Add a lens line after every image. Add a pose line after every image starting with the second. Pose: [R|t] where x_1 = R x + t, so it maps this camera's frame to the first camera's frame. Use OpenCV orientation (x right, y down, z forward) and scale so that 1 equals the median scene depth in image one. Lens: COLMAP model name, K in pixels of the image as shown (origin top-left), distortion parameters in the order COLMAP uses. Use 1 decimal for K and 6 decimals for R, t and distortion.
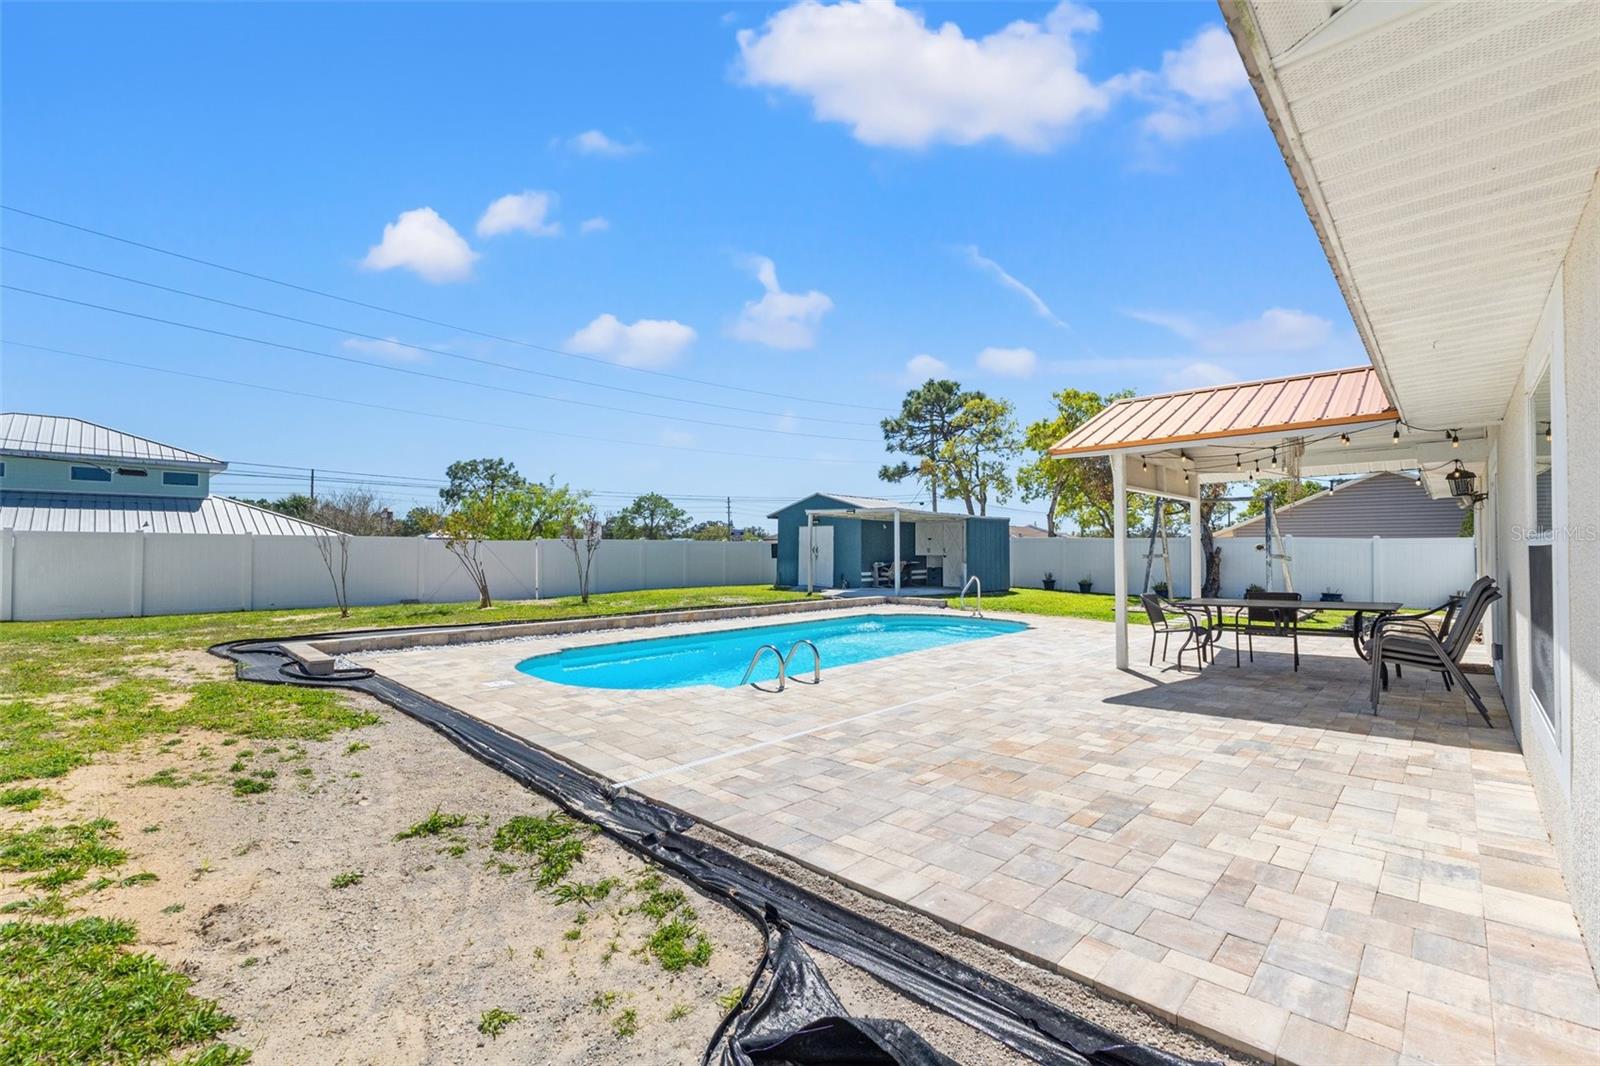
lens RADIAL K [[690.1, 0, 804.4], [0, 690.1, 542.6], [0, 0, 1]] dist [-0.001121, -0.000140]
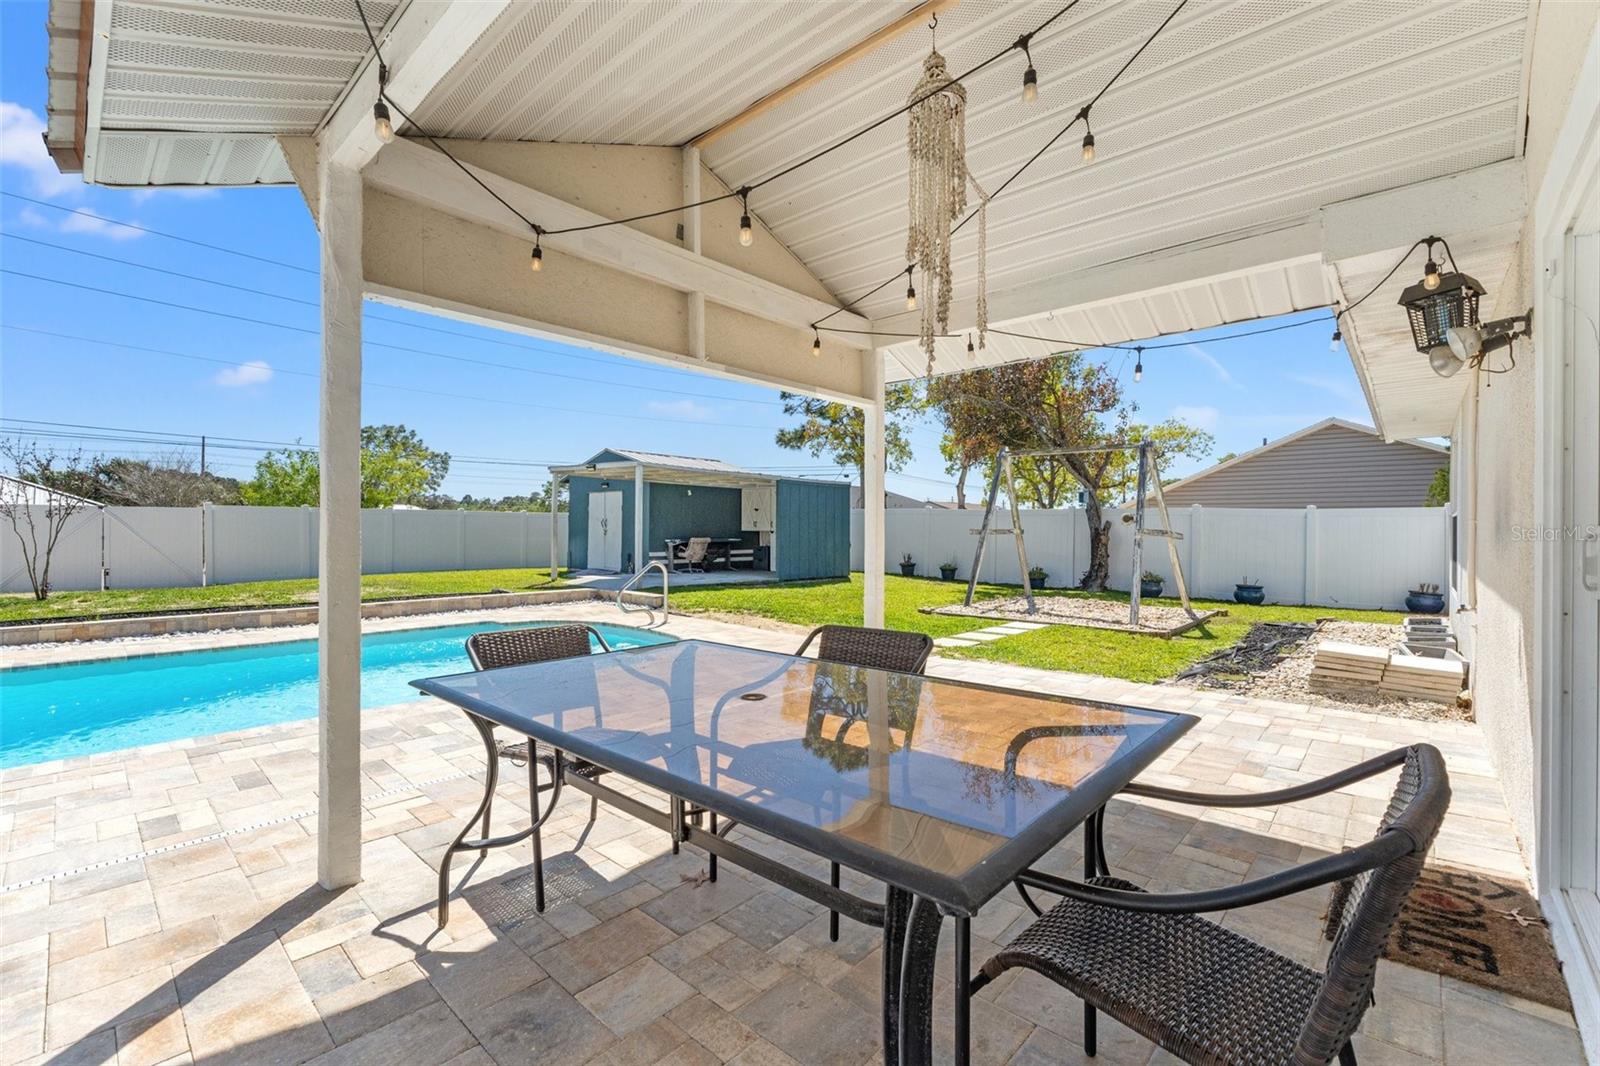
lens RADIAL K [[682.3, 0, 796.7], [0, 682.3, 529.8], [0, 0, 1]] dist [-0.009717, -0.000105]
pose [[0.999918, 0.005421, 0.011612, 0.226351], [-0.005575, 0.999897, 0.013213, 0.007322], [-0.011539, -0.013277, 0.999845, 0.240054]]
